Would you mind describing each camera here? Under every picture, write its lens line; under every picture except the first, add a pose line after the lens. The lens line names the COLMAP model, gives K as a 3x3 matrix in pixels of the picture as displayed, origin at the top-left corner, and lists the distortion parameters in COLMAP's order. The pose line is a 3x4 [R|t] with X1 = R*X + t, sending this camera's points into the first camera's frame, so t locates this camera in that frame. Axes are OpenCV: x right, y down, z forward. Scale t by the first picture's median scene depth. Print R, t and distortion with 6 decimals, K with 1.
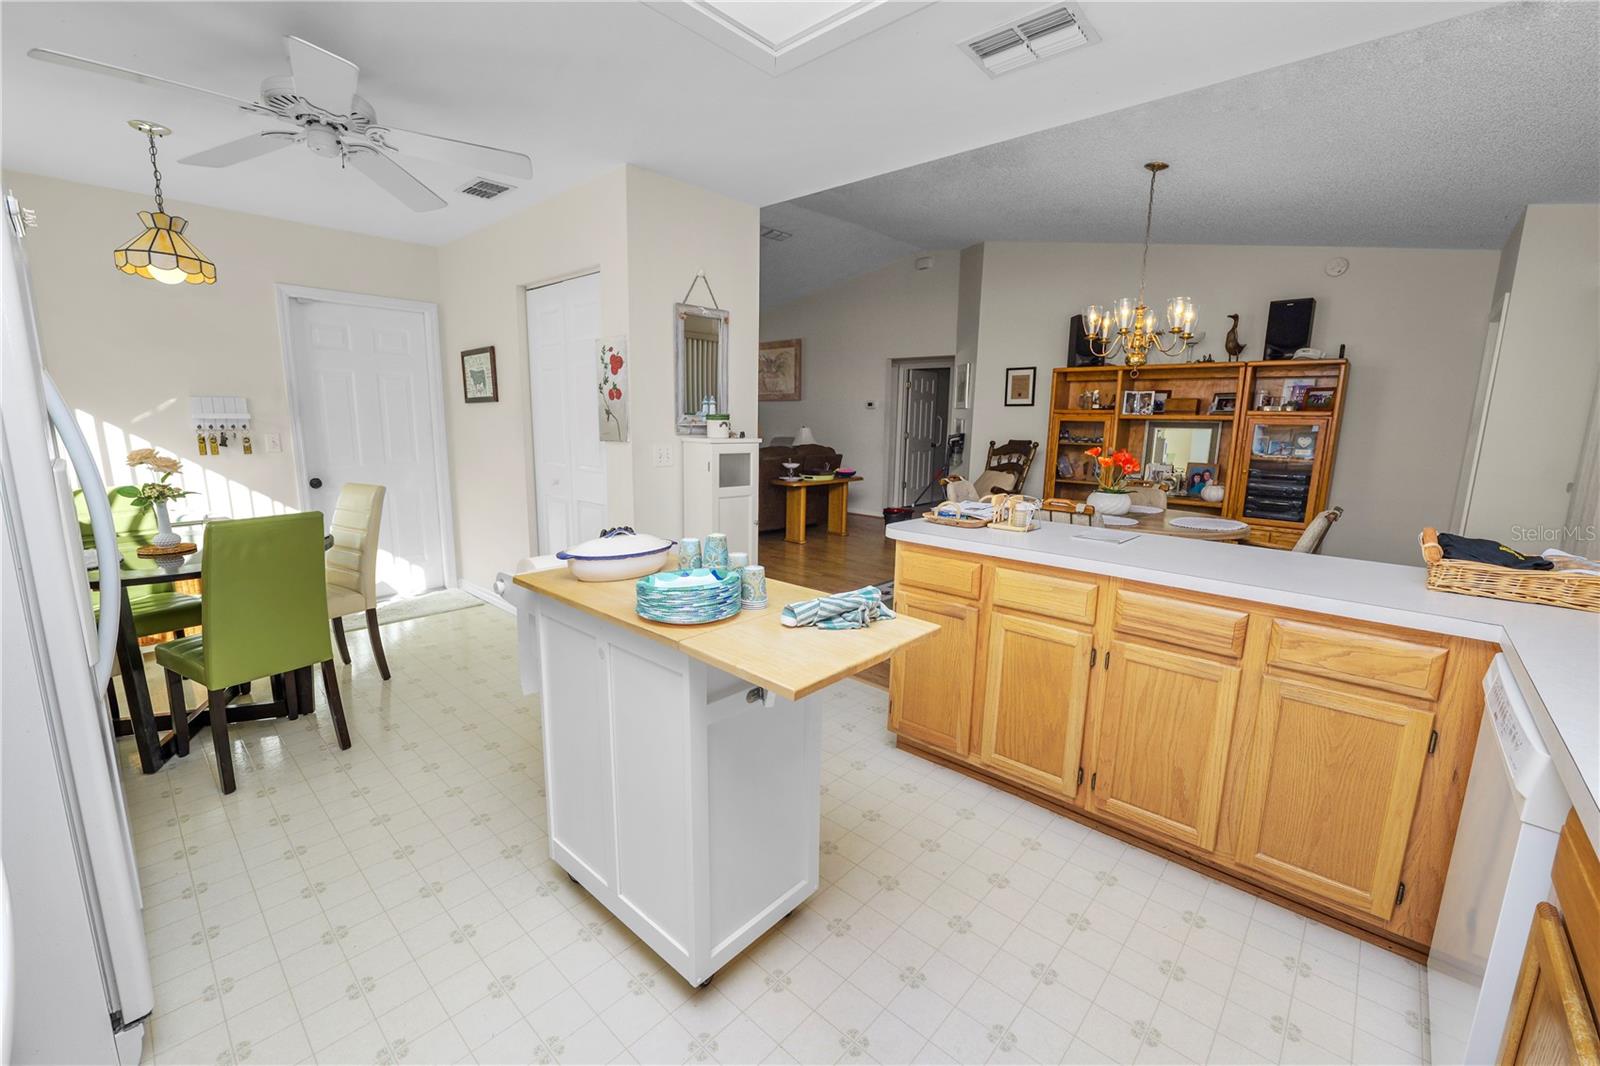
lens RADIAL K [[650.6, 0, 798.0], [0, 650.6, 531.6], [0, 0, 1]] dist [-0.014612, 0.002384]
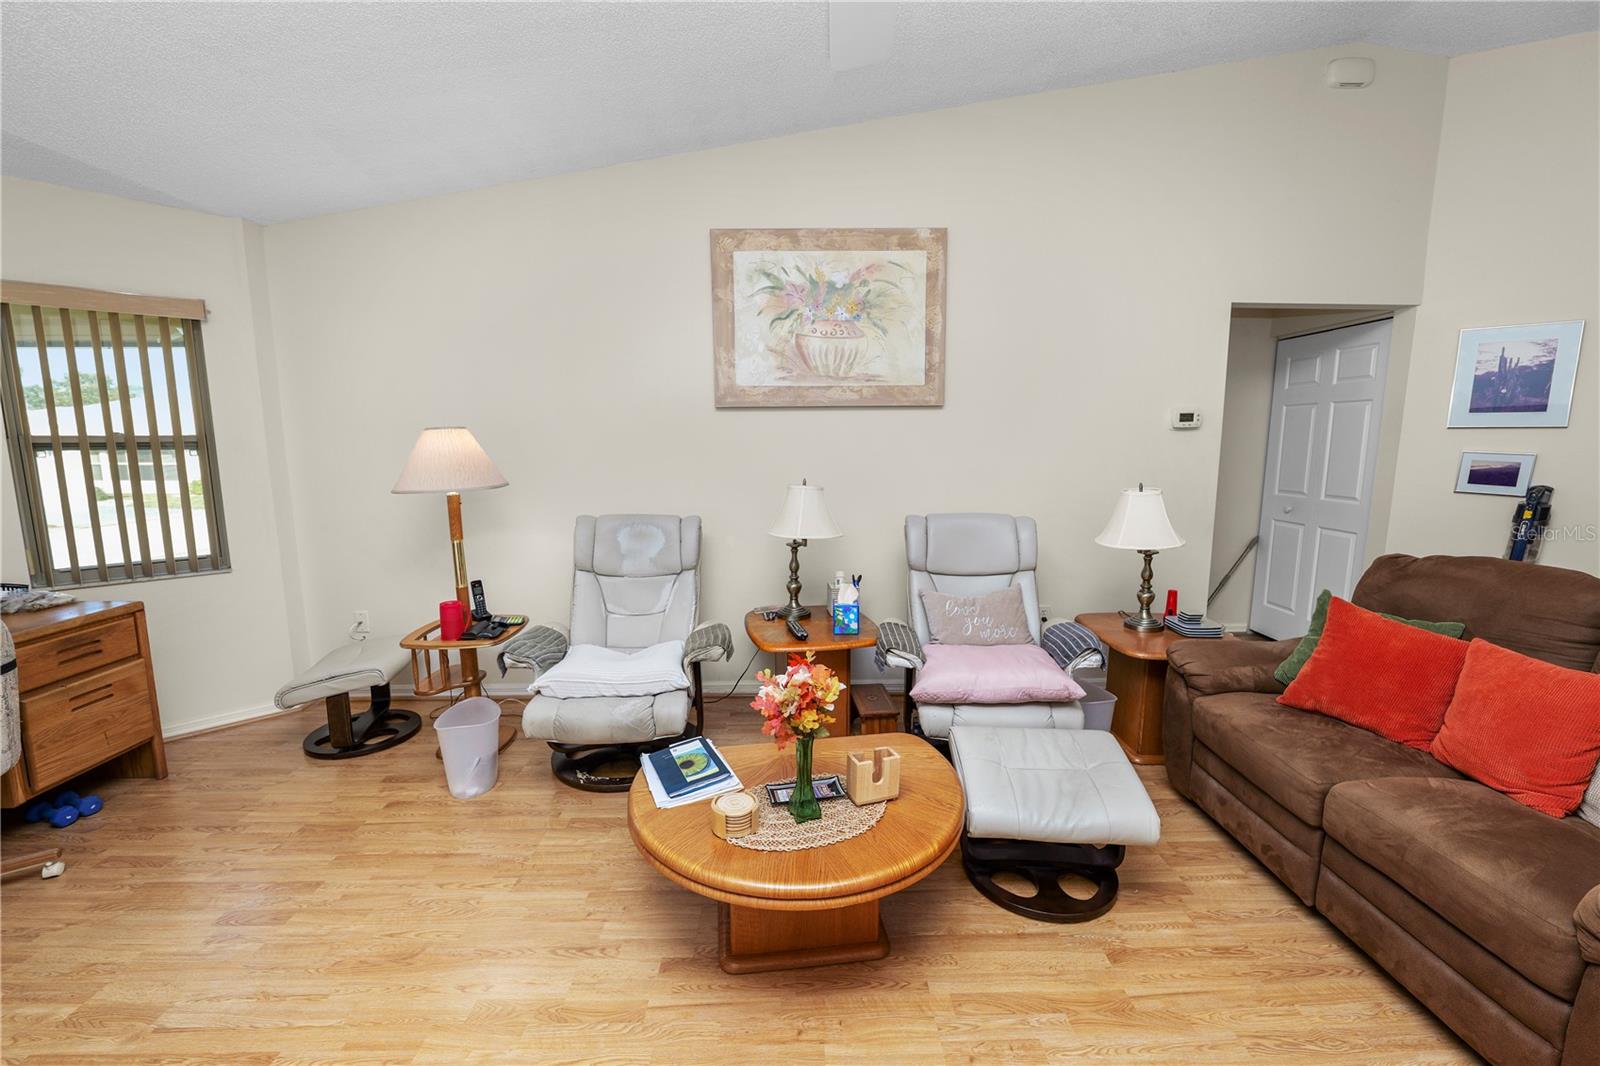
lens RADIAL K [[650.6, 0, 798.0], [0, 650.6, 531.6], [0, 0, 1]] dist [-0.014612, 0.002384]
pose [[0.726133, -0.112922, 0.678218, -0.512550], [0.131589, 0.991011, 0.024116, -0.261165], [-0.674845, 0.071735, 0.734465, 1.363957]]
